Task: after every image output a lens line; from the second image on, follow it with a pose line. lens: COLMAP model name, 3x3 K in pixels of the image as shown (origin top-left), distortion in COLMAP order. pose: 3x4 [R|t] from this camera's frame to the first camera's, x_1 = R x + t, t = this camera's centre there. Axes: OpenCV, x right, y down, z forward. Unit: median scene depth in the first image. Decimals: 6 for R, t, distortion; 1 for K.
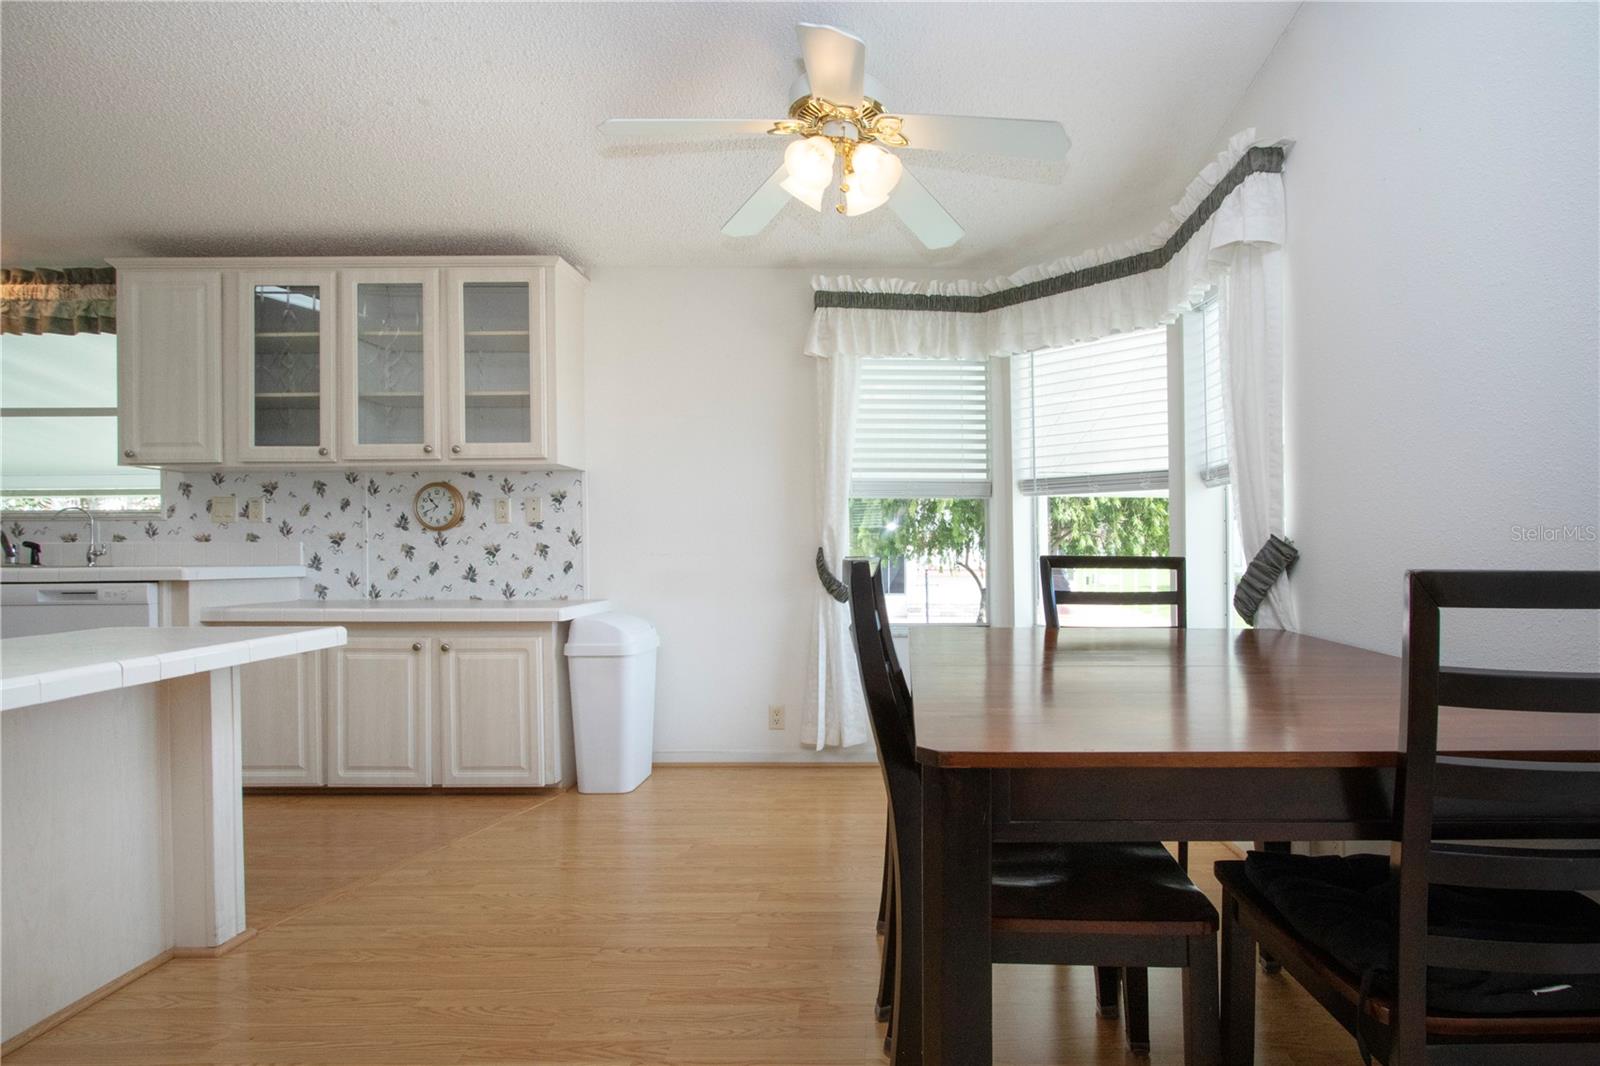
lens RADIAL K [[799.7, 0, 895.8], [0, 799.7, 560.5], [0, 0, 1]] dist [0.001531, 0.001247]
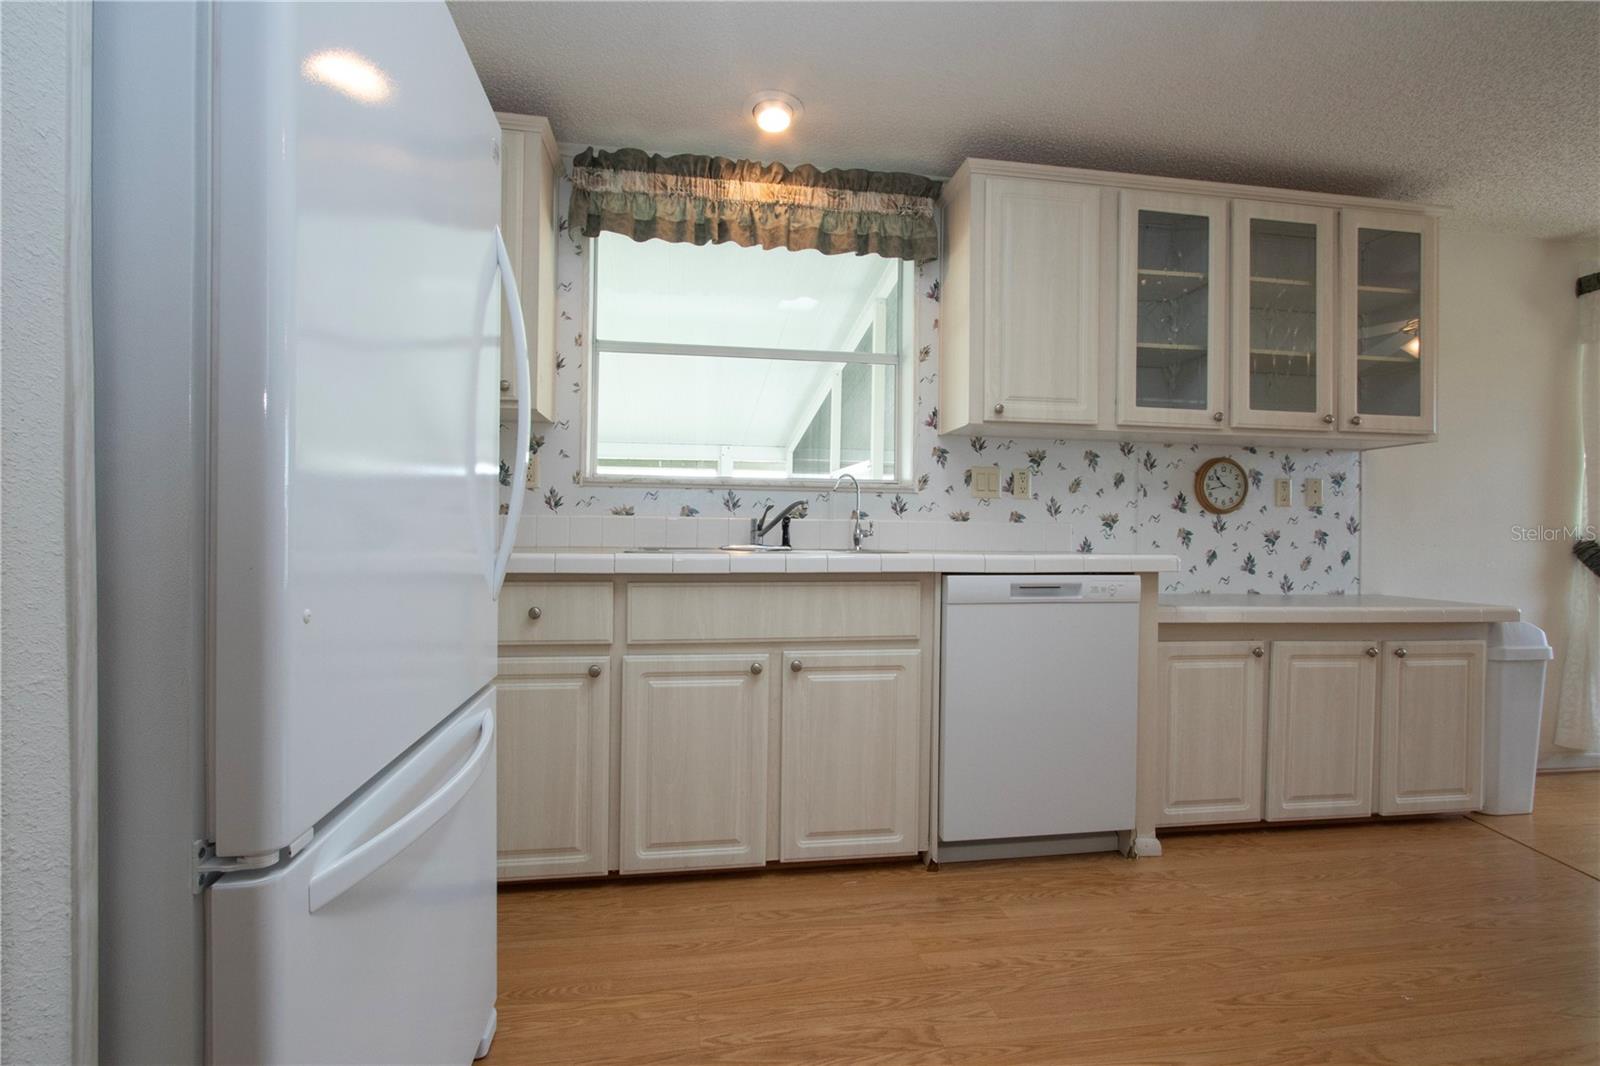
lens RADIAL K [[766.7, 0, 804.0], [0, 766.7, 543.1], [0, 0, 1]] dist [-0.004168, 0.000769]
pose [[0.985850, 0.015012, 0.166957, -1.149500], [-0.015266, 0.999883, 0.000241, 0.001068], [-0.166934, -0.002786, 0.985964, 0.260661]]
